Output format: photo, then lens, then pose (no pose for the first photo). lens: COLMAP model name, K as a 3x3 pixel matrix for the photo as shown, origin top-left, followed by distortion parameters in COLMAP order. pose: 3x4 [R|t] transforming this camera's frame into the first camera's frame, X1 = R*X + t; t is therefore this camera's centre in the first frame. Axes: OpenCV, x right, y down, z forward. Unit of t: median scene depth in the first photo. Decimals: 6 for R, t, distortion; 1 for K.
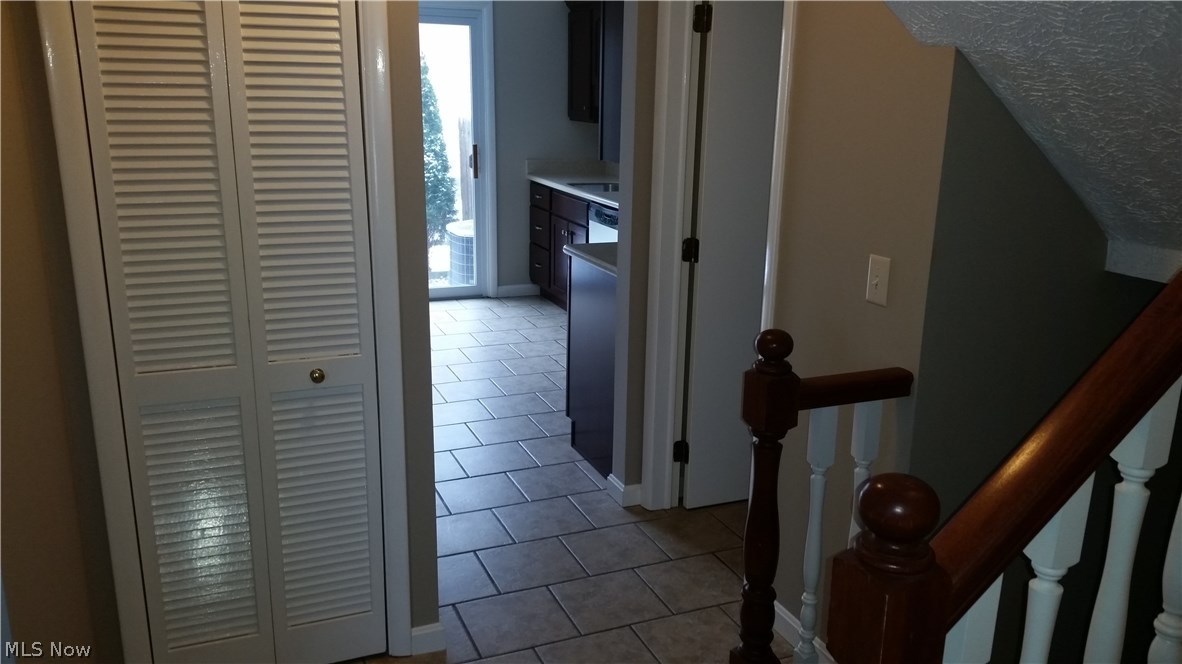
lens RADIAL K [[952.3, 0, 596.4], [0, 952.3, 344.5], [0, 0, 1]] dist [0.177877, -0.382824]
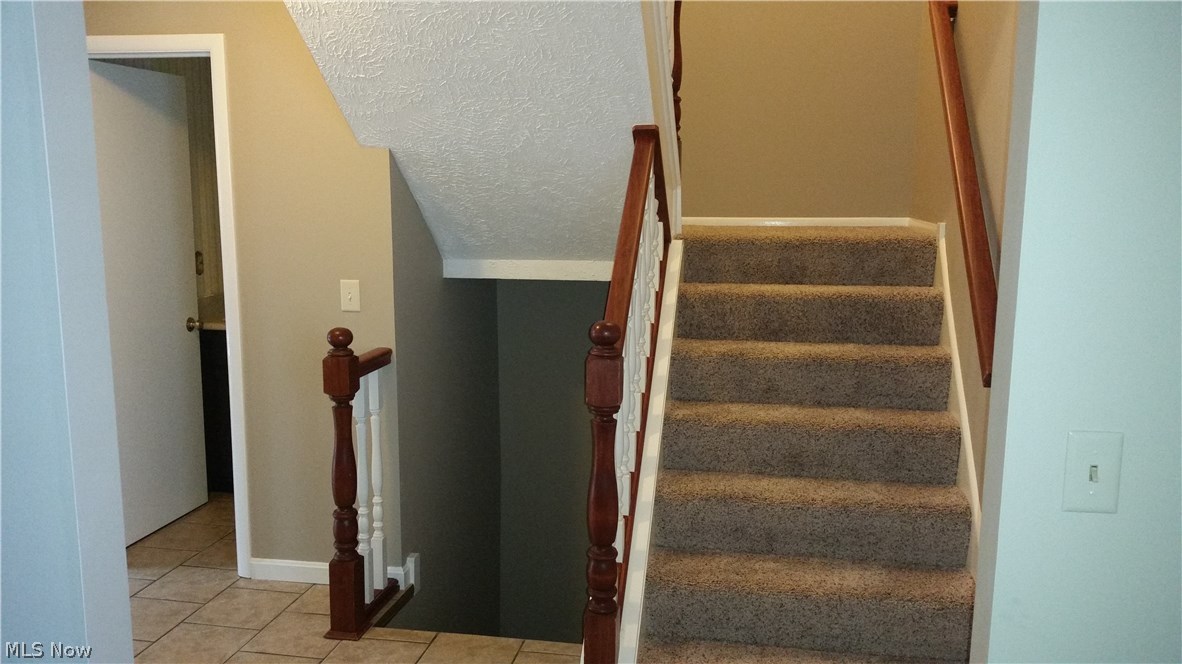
lens RADIAL K [[952.3, 0, 596.4], [0, 952.3, 344.5], [0, 0, 1]] dist [0.177877, -0.382824]
pose [[0.548450, -0.151462, 0.822351, -0.488608], [0.224945, 0.973929, 0.029357, 0.033188], [-0.805358, 0.168883, 0.568223, -0.107017]]
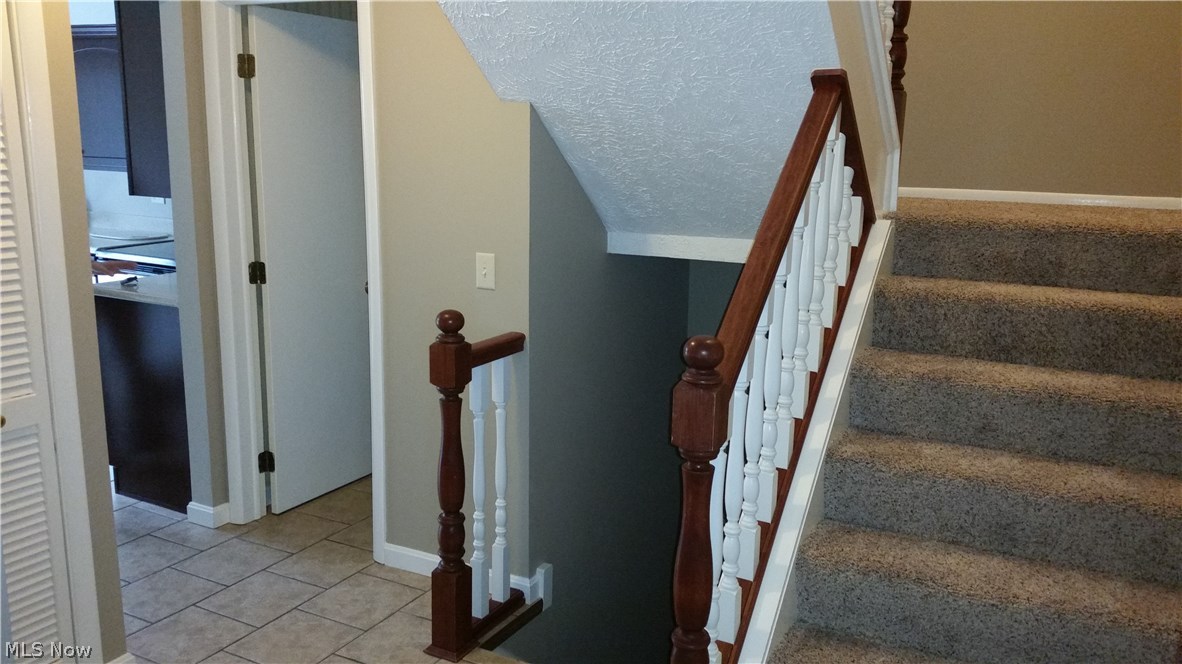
lens RADIAL K [[952.3, 0, 596.4], [0, 952.3, 344.5], [0, 0, 1]] dist [0.177877, -0.382824]
pose [[0.774261, -0.134419, 0.618426, -0.277236], [0.160192, 0.986987, 0.013970, 0.026398], [-0.612256, 0.088250, 0.785719, -0.089958]]
